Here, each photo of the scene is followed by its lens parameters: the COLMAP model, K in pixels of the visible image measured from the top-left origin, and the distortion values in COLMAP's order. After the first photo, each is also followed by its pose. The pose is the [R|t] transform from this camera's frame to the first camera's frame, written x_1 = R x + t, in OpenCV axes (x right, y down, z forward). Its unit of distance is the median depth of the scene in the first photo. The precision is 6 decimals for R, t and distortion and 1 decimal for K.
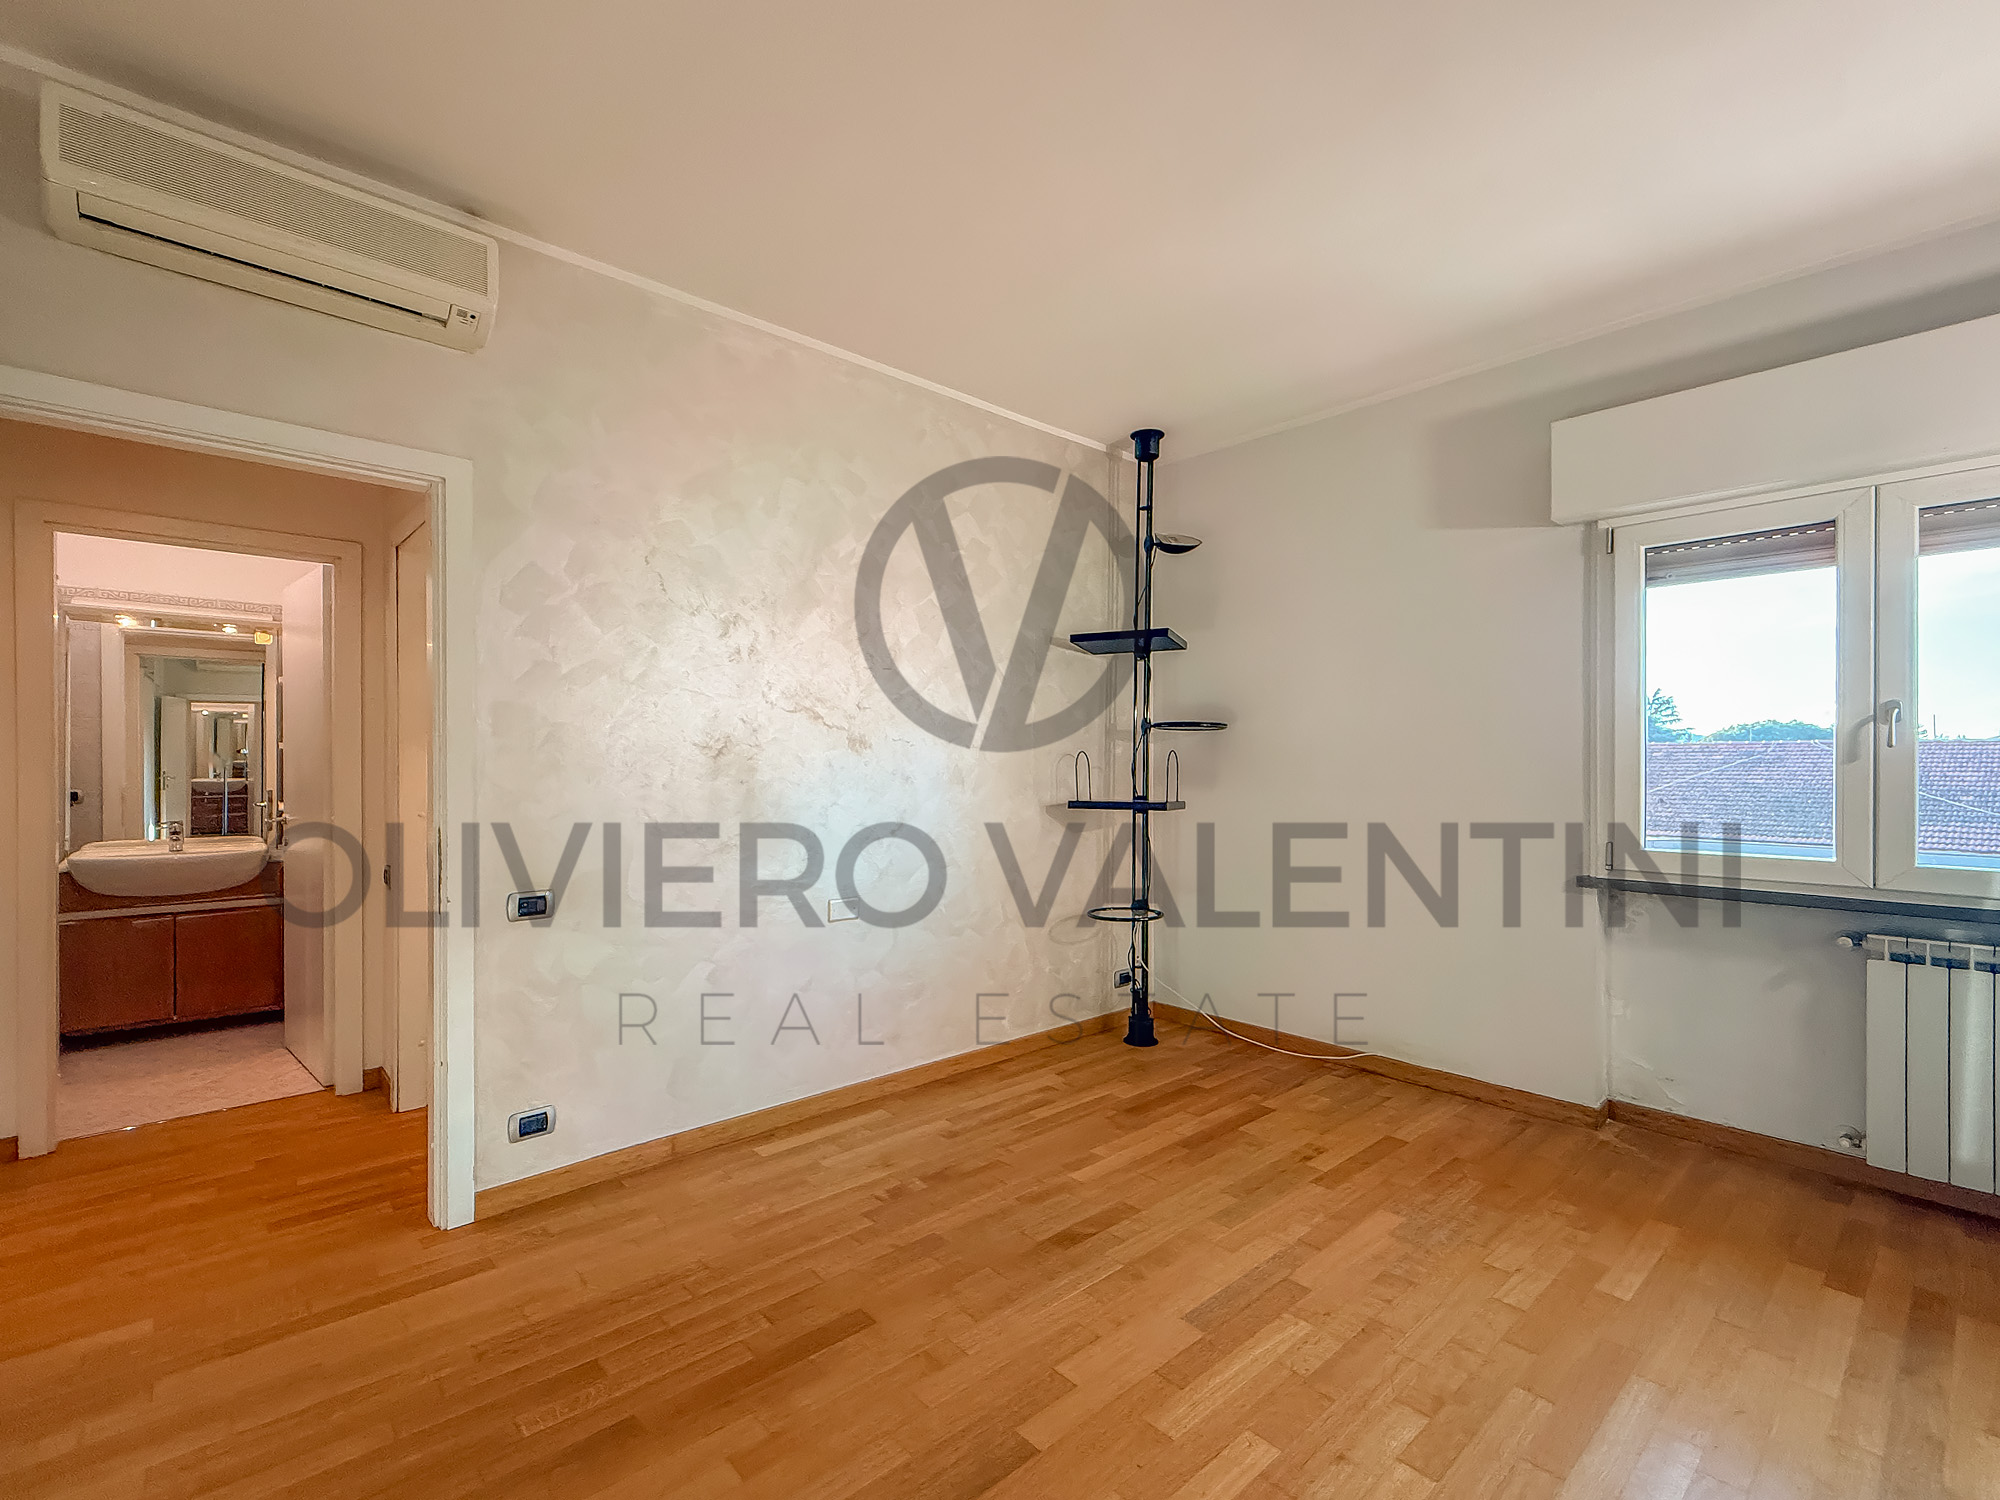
lens RADIAL K [[932.9, 0, 994.3], [0, 932.9, 768.8], [0, 0, 1]] dist [0.003004, 0.000921]
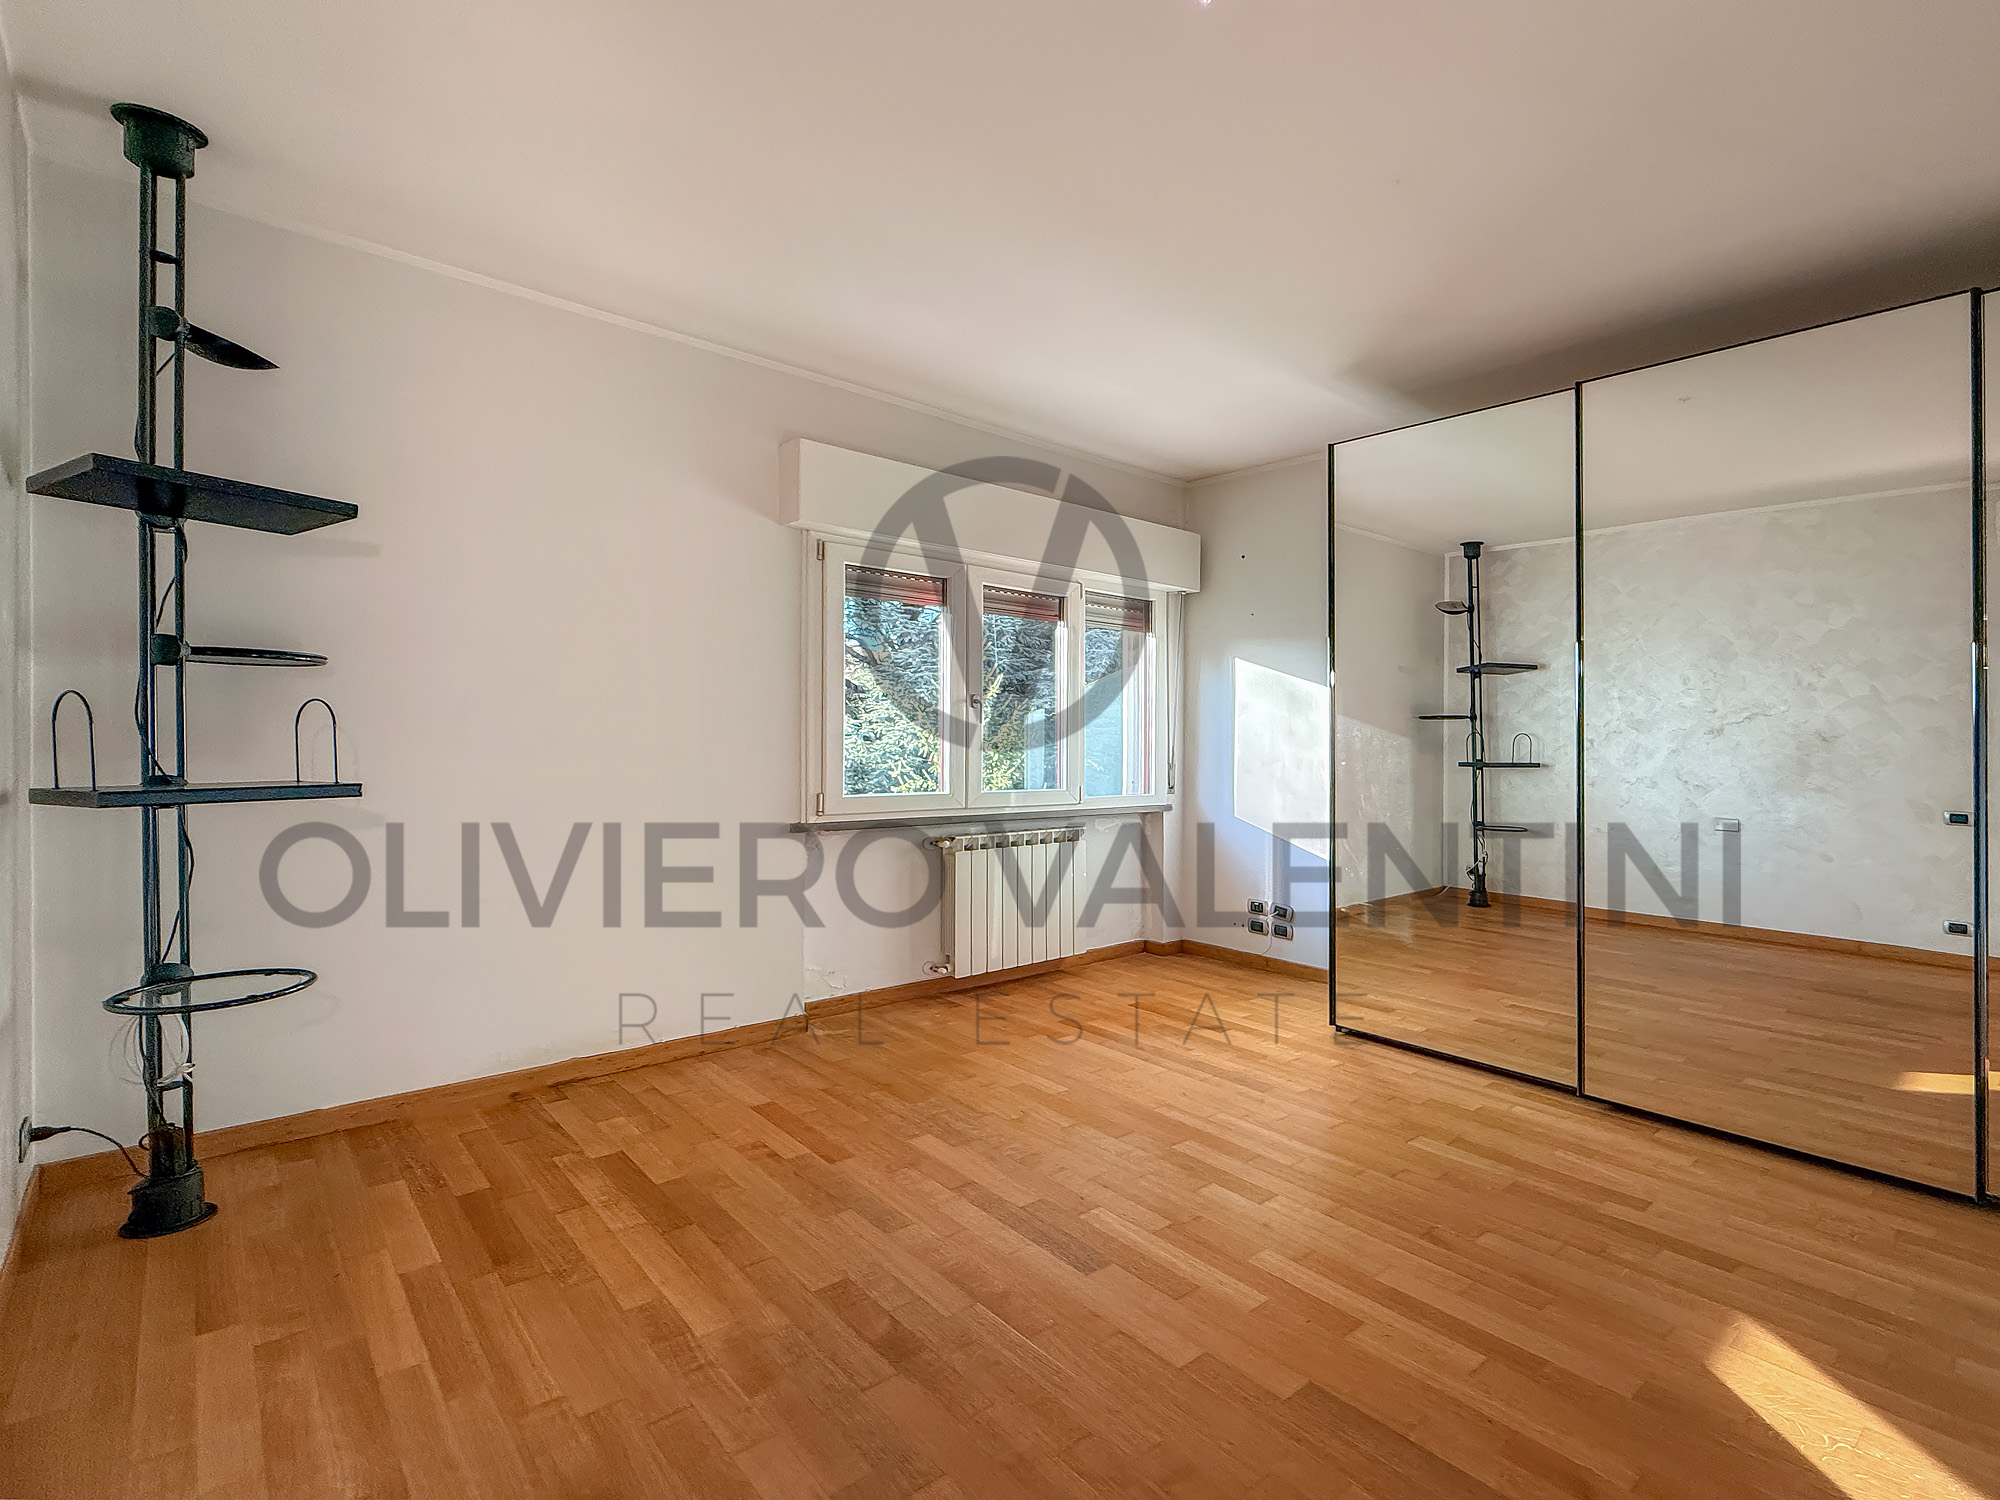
lens RADIAL K [[932.9, 0, 994.8], [0, 932.9, 734.1], [0, 0, 1]] dist [0.003004, 0.000921]
pose [[0.026540, -0.003999, 0.999640, -0.575044], [-0.013369, 0.999901, 0.004355, -0.008860], [-0.999558, -0.013479, 0.026484, 0.748529]]
